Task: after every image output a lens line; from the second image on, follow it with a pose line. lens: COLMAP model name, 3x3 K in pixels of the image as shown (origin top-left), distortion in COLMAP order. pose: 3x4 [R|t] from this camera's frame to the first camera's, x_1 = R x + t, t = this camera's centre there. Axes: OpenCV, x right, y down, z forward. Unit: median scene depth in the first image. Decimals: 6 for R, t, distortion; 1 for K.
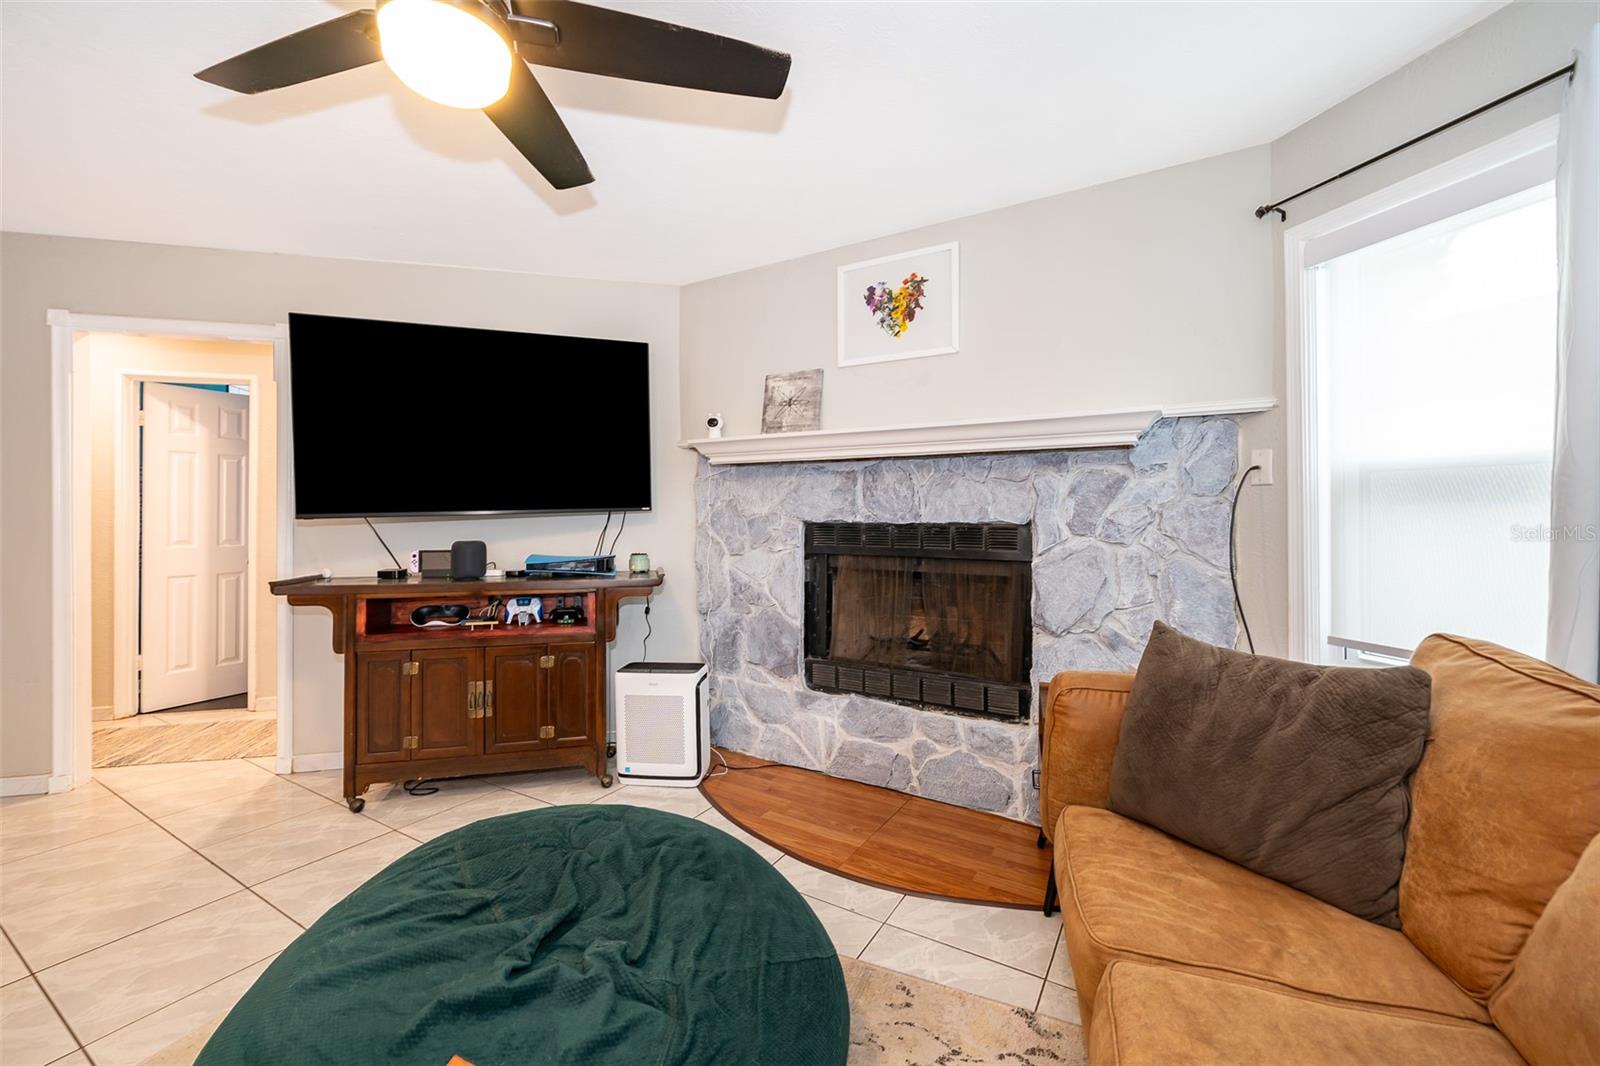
lens RADIAL K [[646.9, 0, 802.1], [0, 646.9, 511.4], [0, 0, 1]] dist [-0.000741, -0.000096]
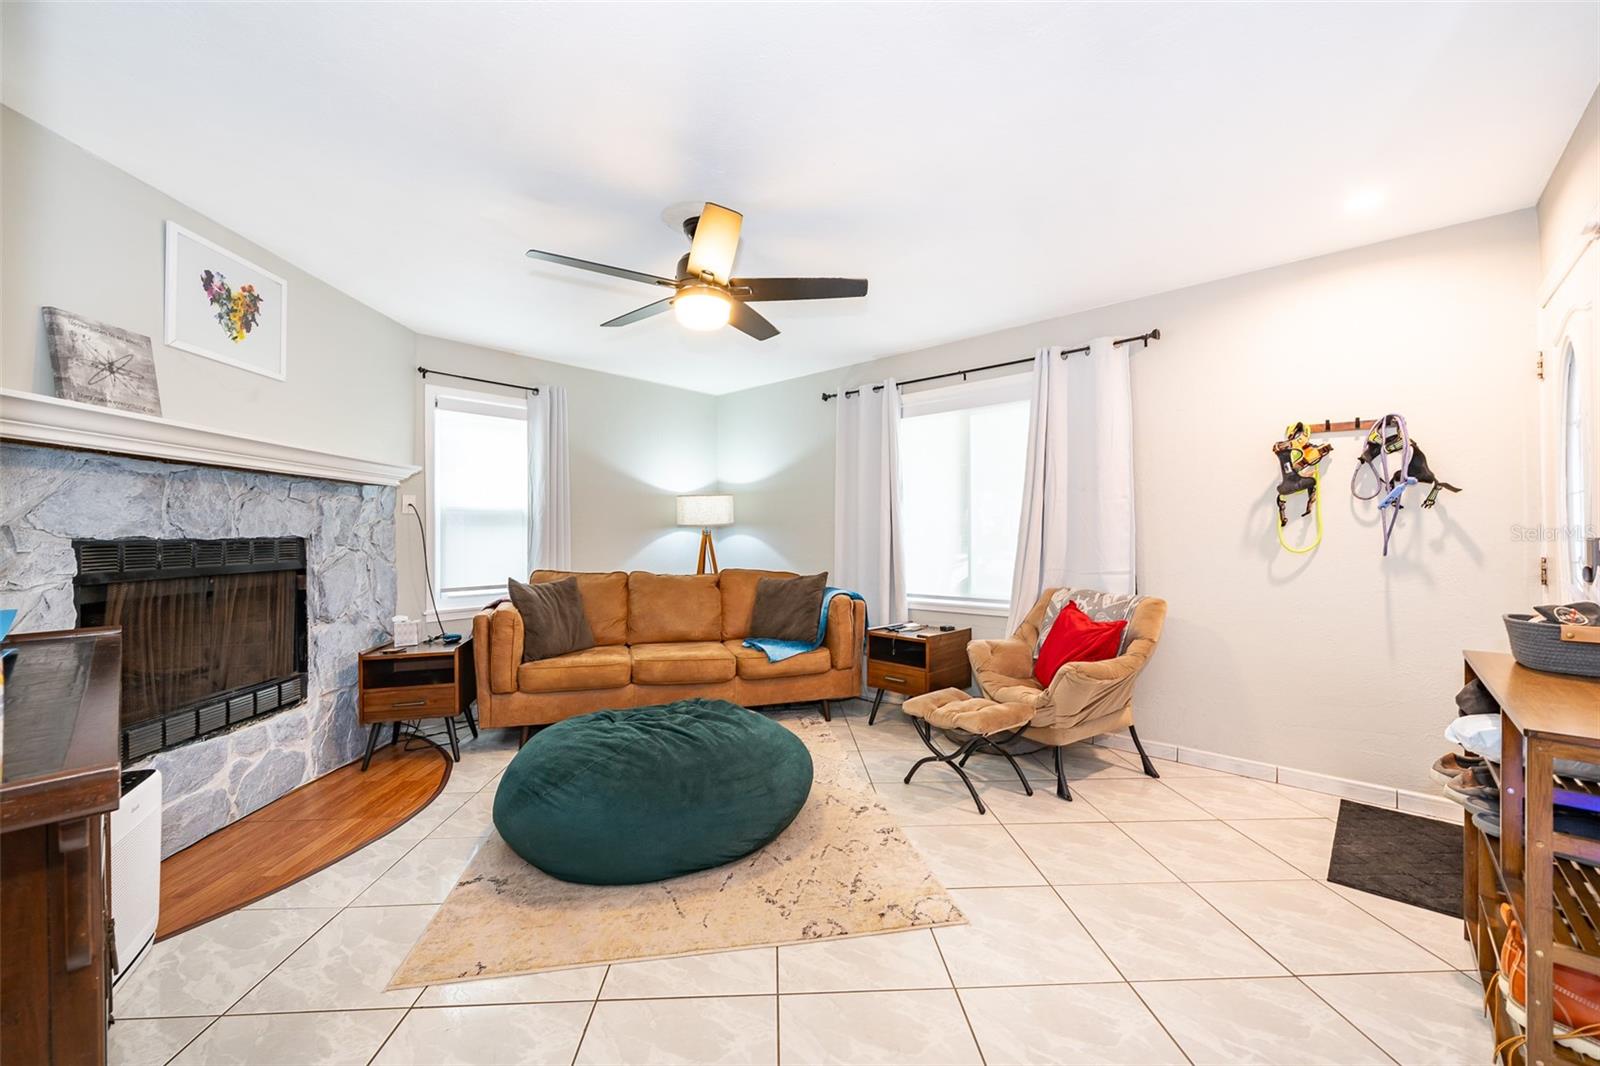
lens RADIAL K [[633.4, 0, 806.4], [0, 633.4, 531.5], [0, 0, 1]] dist [-0.002297, -0.000195]
pose [[-0.556598, 0.004359, 0.830771, -1.064770], [0.002926, 0.999990, -0.003287, 0.013298], [-0.830777, 0.000601, -0.556605, 0.804805]]
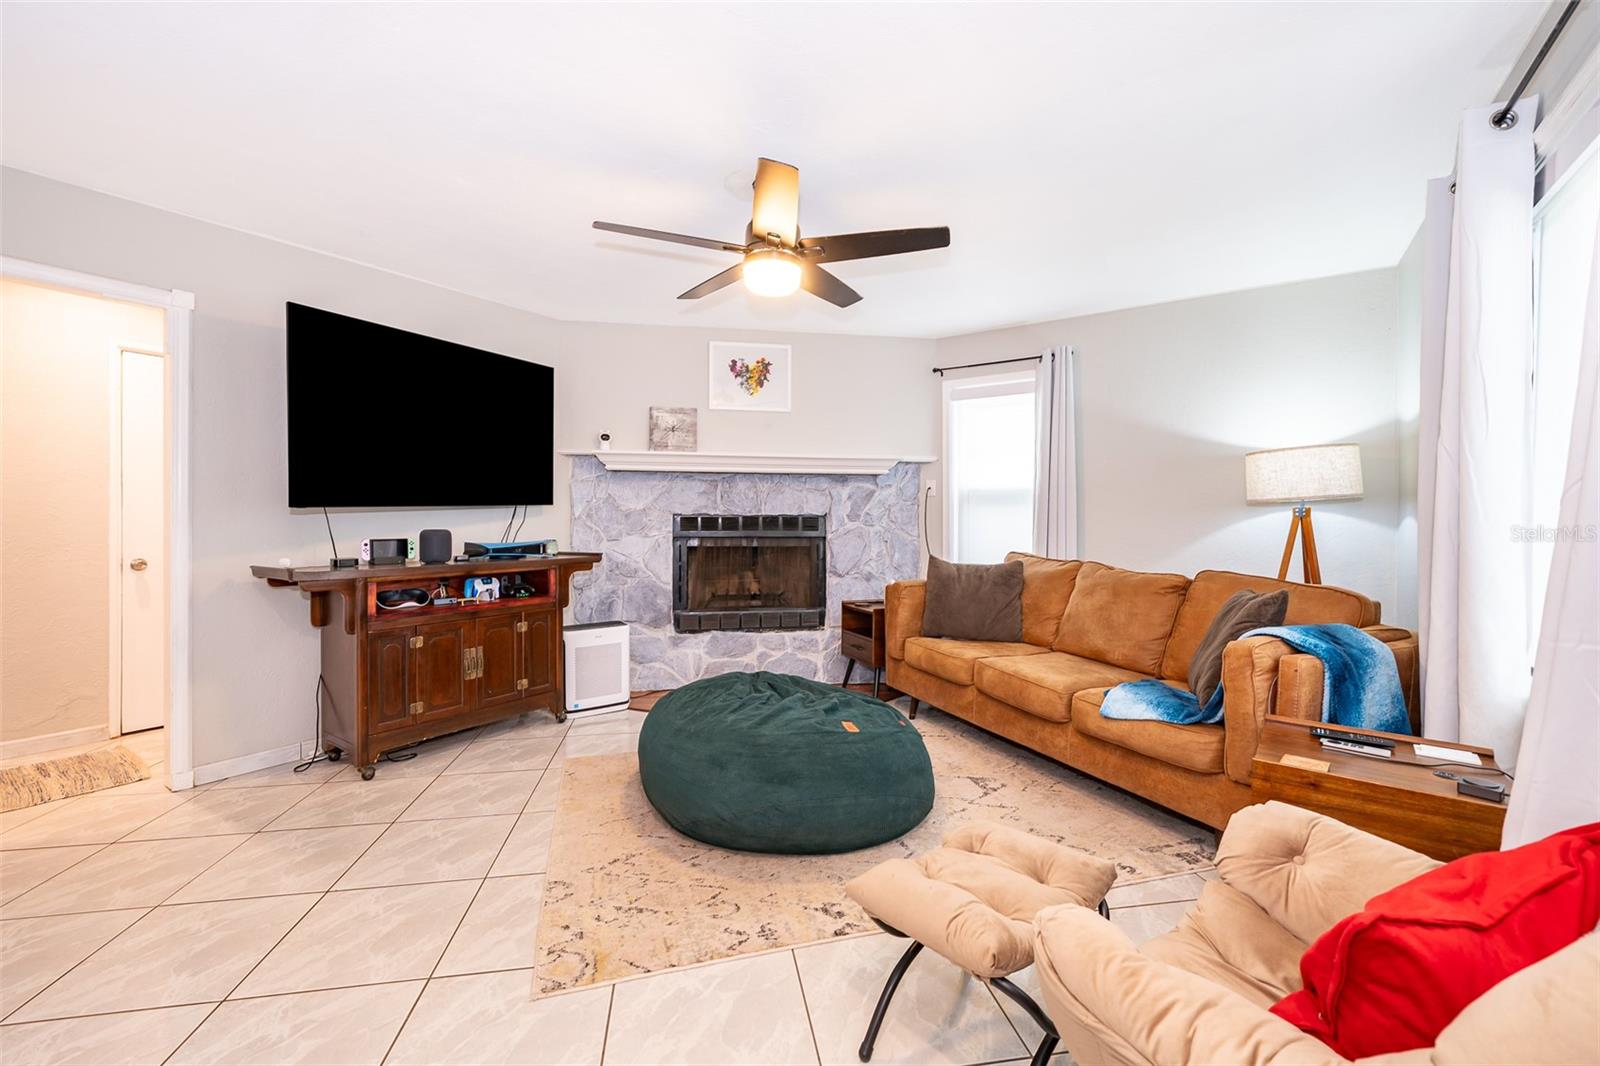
lens RADIAL K [[648.1, 0, 792.9], [0, 648.1, 524.3], [0, 0, 1]] dist [-0.001467, -0.000196]
pose [[0.759135, -0.004346, 0.650919, -0.785227], [-0.003858, 0.999930, 0.011176, 0.022513], [-0.650922, -0.010996, 0.759065, -0.254141]]
